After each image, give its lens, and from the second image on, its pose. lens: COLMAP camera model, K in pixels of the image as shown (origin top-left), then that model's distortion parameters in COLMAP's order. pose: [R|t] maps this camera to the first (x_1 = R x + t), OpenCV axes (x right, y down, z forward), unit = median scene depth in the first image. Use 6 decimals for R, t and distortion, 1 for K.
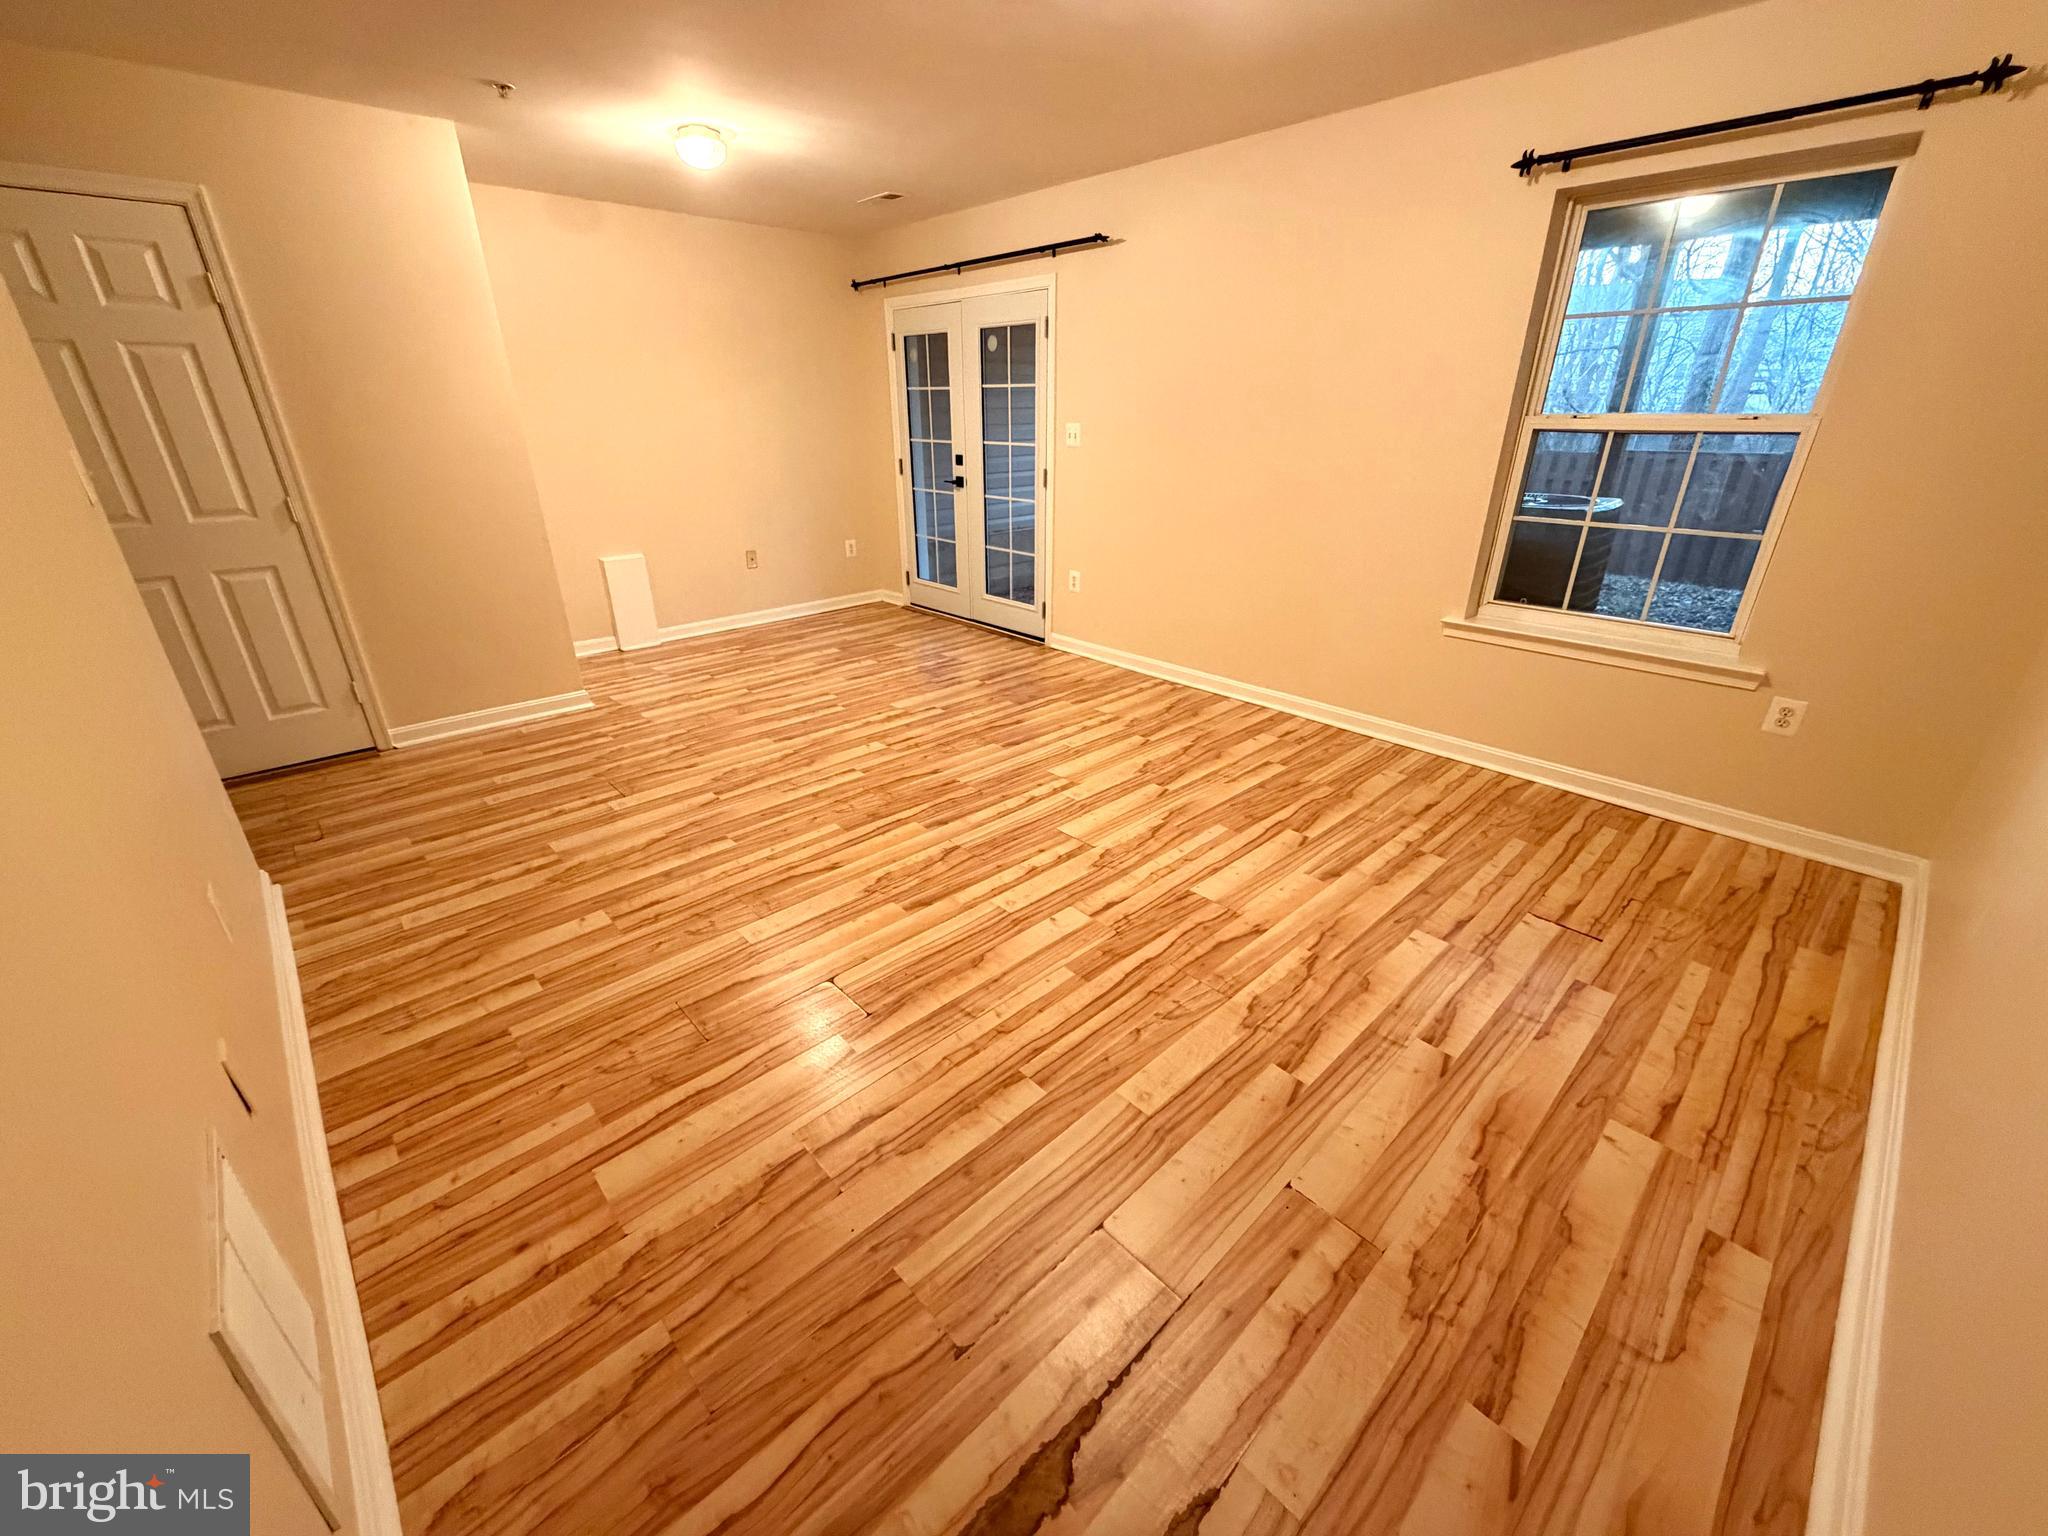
lens RADIAL K [[815.3, 0, 1020.1], [0, 815.3, 766.0], [0, 0, 1]] dist [0.001178, 0.000308]
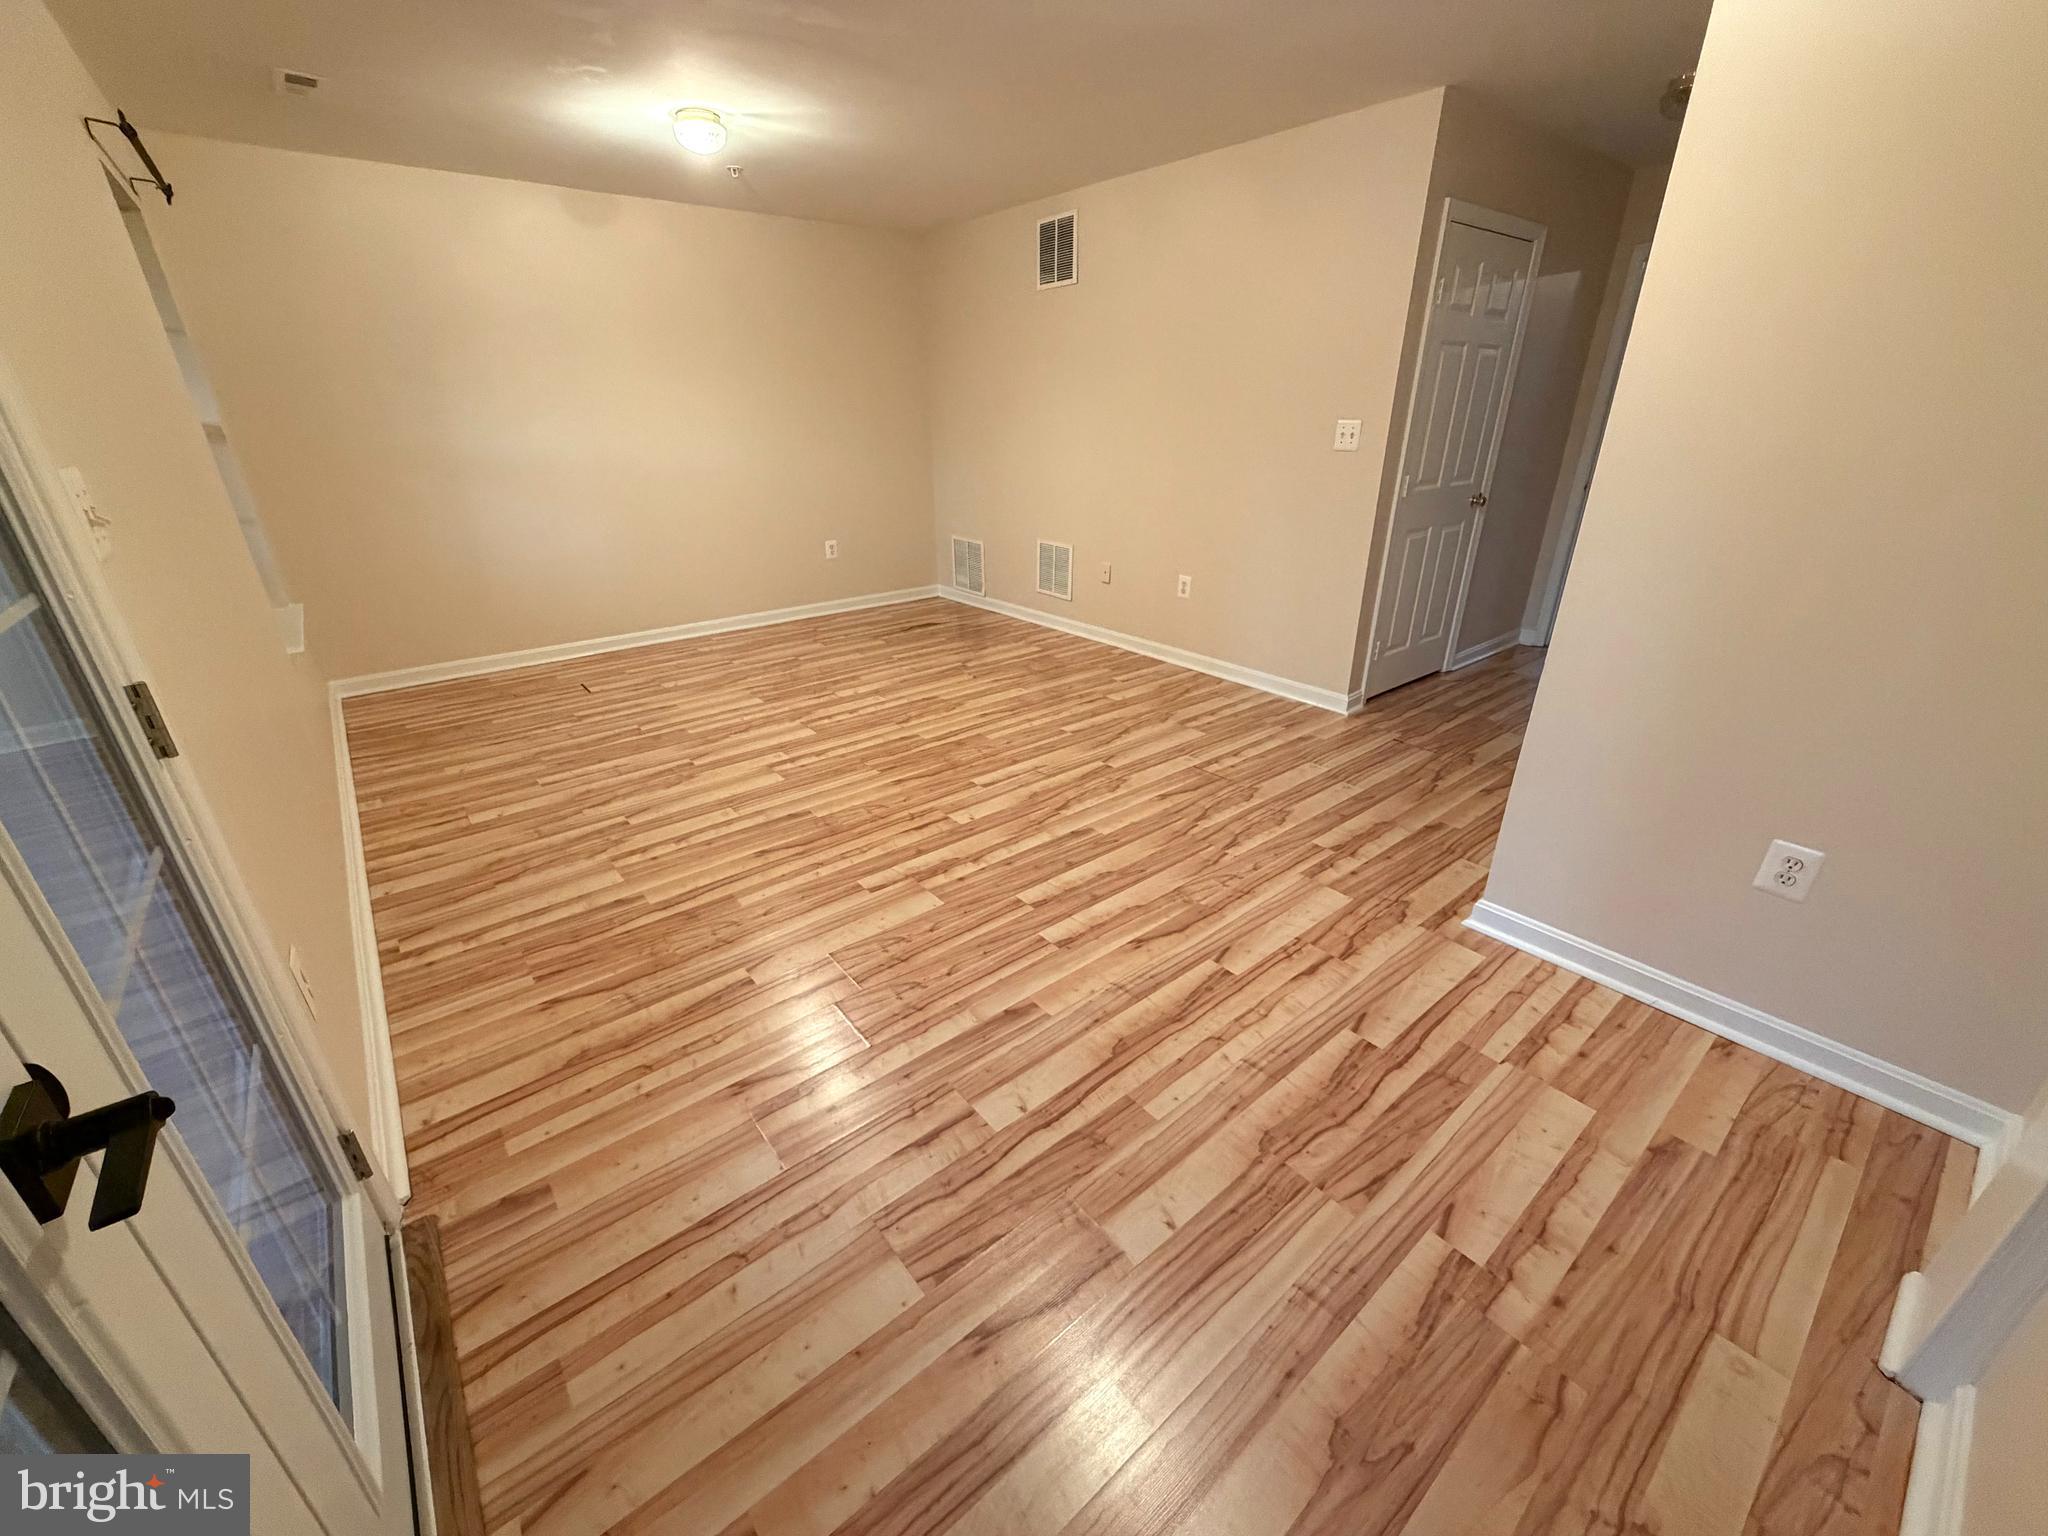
lens RADIAL K [[815.3, 0, 1020.1], [0, 815.3, 766.0], [0, 0, 1]] dist [0.001178, 0.000308]
pose [[-0.997559, -0.017580, 0.067575, -0.314055], [0.038095, 0.674028, 0.737723, -0.715216], [-0.058517, 0.738496, -0.671714, 1.637862]]
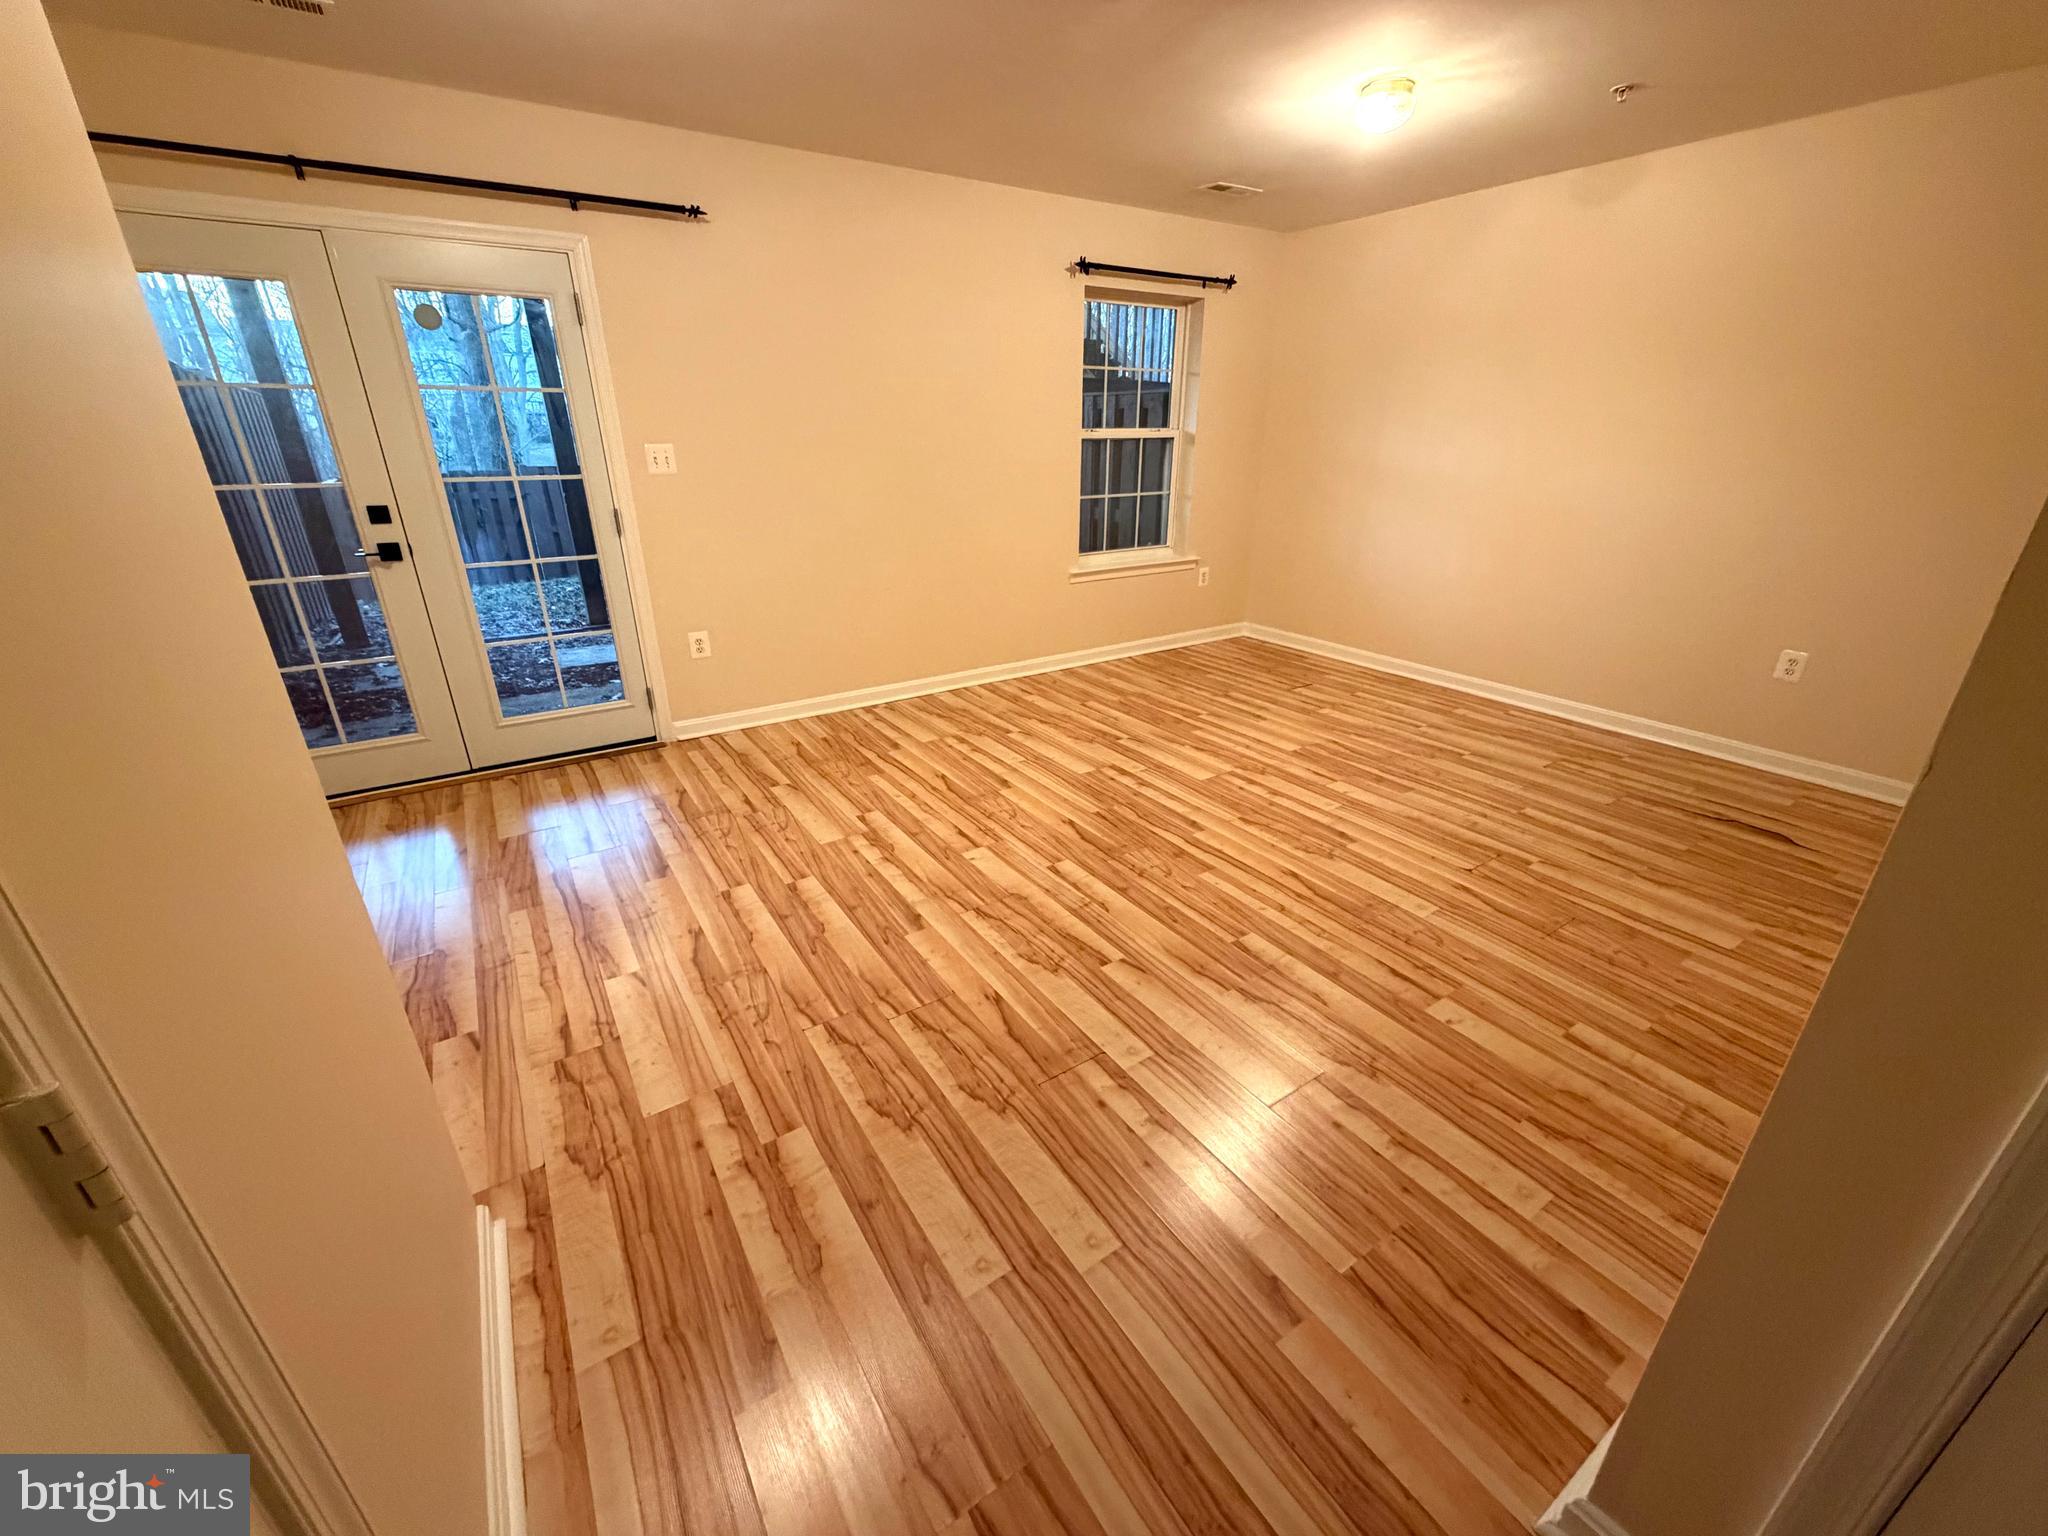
lens RADIAL K [[815.3, 0, 1020.1], [0, 815.3, 766.0], [0, 0, 1]] dist [0.001178, 0.000308]
pose [[0.169435, -0.378500, 0.909961, -0.919535], [0.397978, 0.870959, 0.288173, -0.332070], [-0.901613, 0.313318, 0.298206, 0.766554]]
